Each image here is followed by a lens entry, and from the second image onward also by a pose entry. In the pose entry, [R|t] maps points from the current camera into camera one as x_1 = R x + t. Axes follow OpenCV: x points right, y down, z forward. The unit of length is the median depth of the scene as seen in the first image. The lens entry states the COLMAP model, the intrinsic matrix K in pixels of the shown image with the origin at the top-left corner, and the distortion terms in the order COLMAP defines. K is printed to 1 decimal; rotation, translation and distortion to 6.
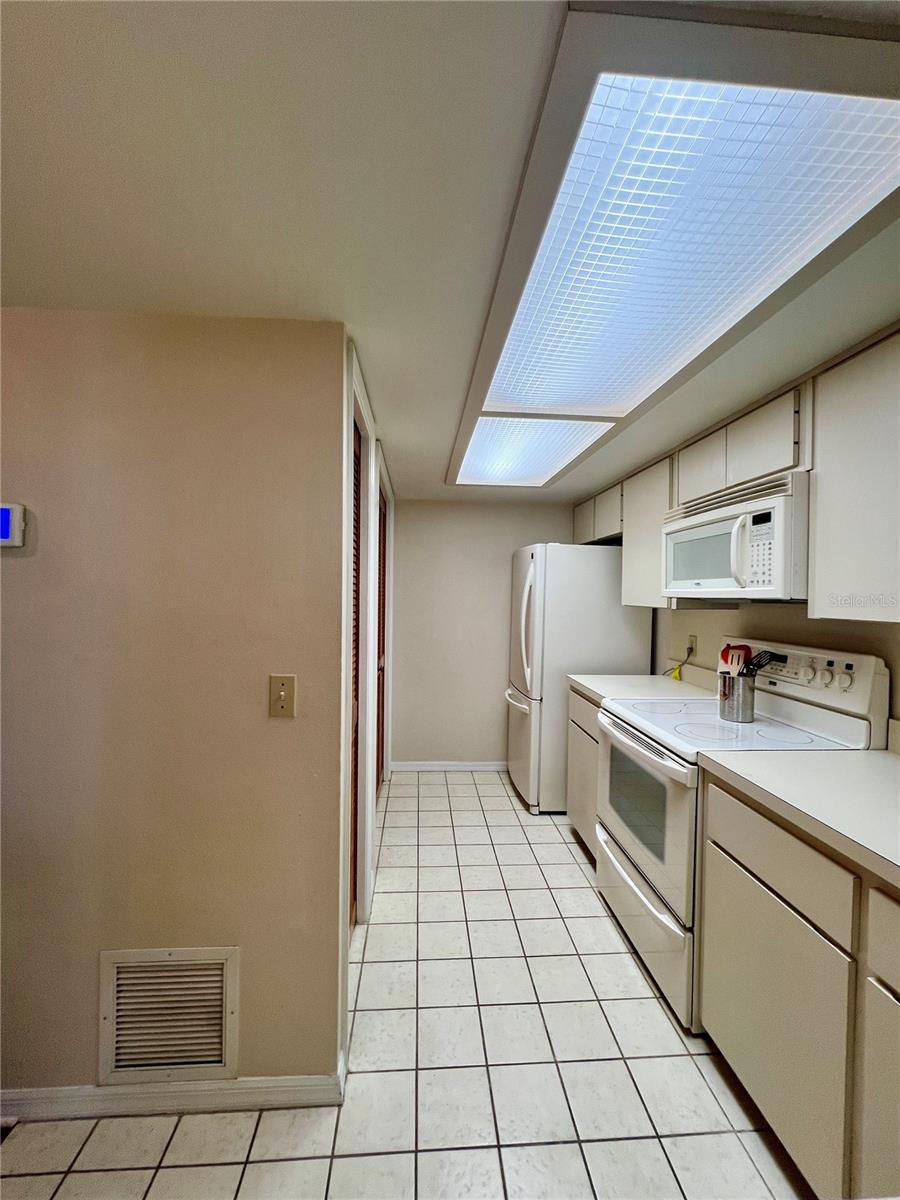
lens RADIAL K [[478.9, 0, 450.0], [0, 478.9, 600.0], [0, 0, 1]] dist [0.000800, -0.000250]
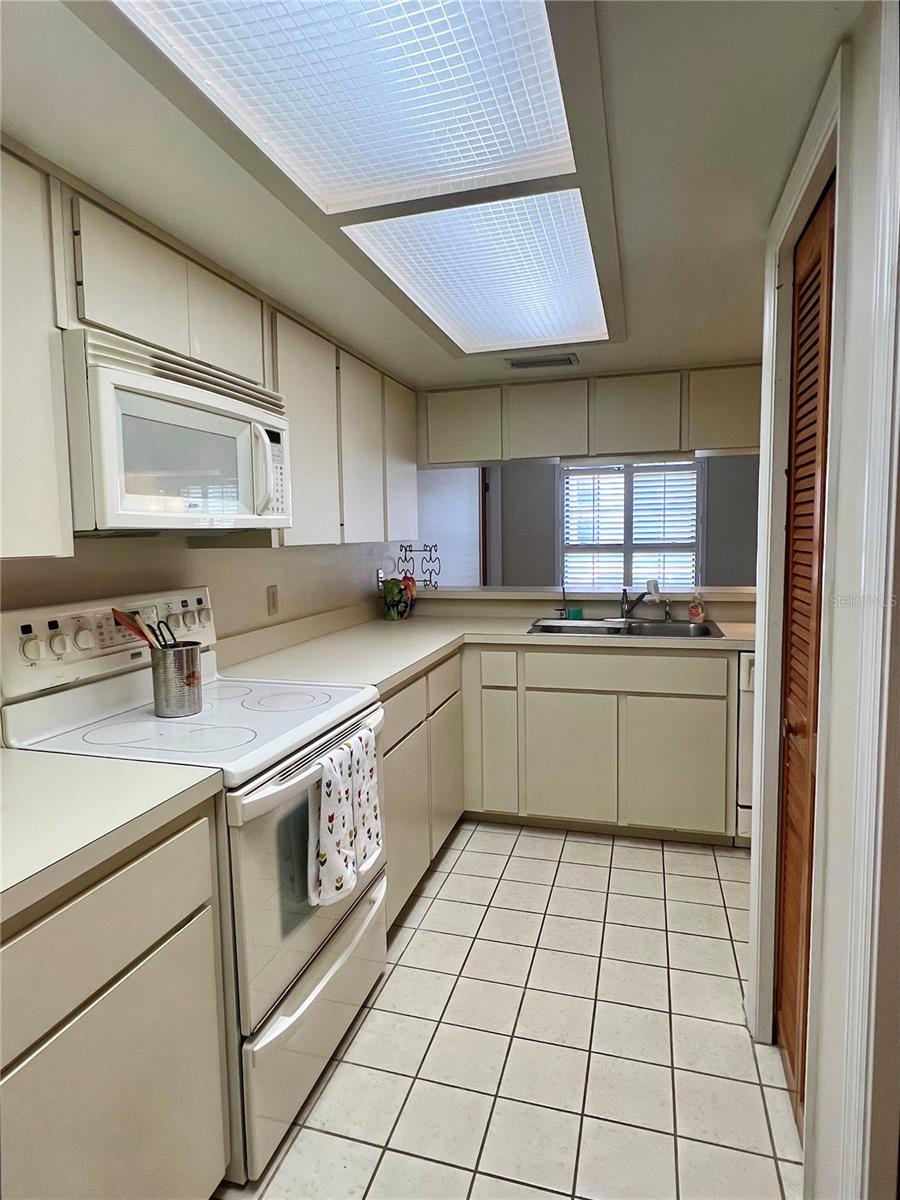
lens RADIAL K [[669.2, 0, 447.4], [0, 669.2, 586.6], [0, 0, 1]] dist [0.003492, 0.001140]
pose [[-0.939999, -0.029584, 0.339892, -0.075077], [0.004786, 0.994992, 0.099841, -0.018179], [-0.341144, 0.095477, -0.935150, 2.079069]]
